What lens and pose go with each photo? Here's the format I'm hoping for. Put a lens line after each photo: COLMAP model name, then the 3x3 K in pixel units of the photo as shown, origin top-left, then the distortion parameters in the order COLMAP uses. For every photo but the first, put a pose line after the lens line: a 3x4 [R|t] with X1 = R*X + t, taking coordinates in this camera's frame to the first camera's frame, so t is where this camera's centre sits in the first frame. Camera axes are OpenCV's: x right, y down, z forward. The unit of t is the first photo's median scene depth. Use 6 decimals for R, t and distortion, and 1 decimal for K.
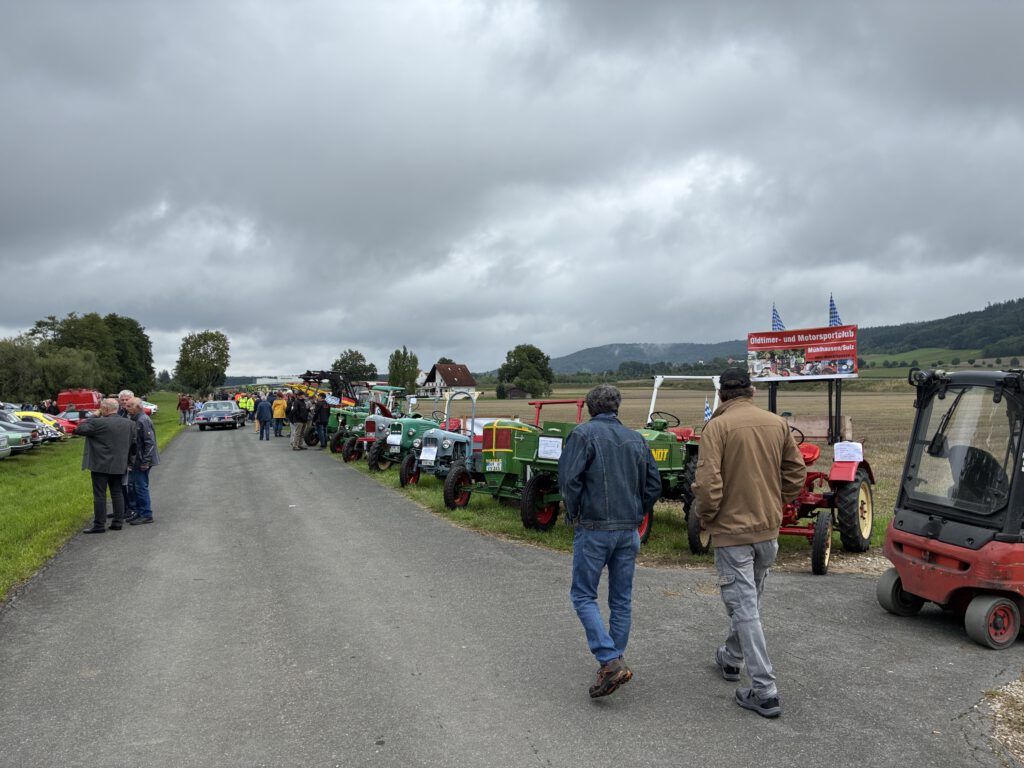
lens RADIAL K [[771.0, 0, 511.7], [0, 771.0, 367.3], [0, 0, 1]] dist [0.053566, -0.066196]
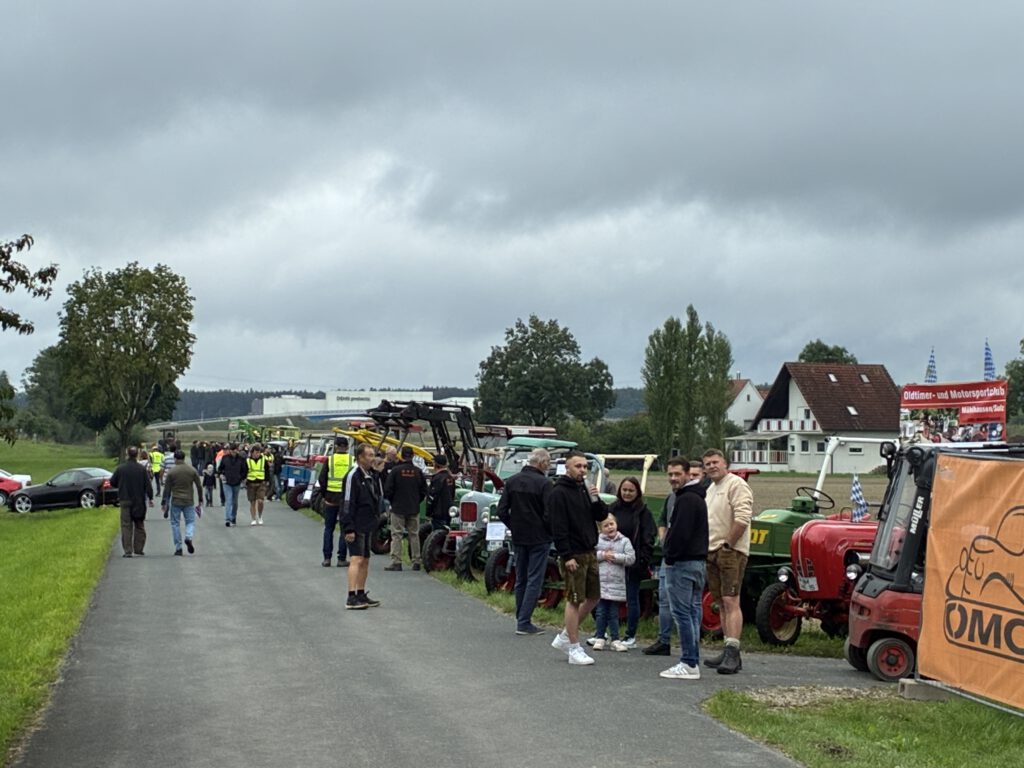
lens RADIAL K [[2662.6, 0, 511.7], [0, 2662.6, 384.4], [0, 0, 1]] dist [0.304709, 0.000000]
pose [[0.974846, 0.008771, -0.222706, 1.660480], [-0.006842, 0.999932, 0.009432, -0.215584], [0.222773, -0.007671, 0.974840, -5.332362]]
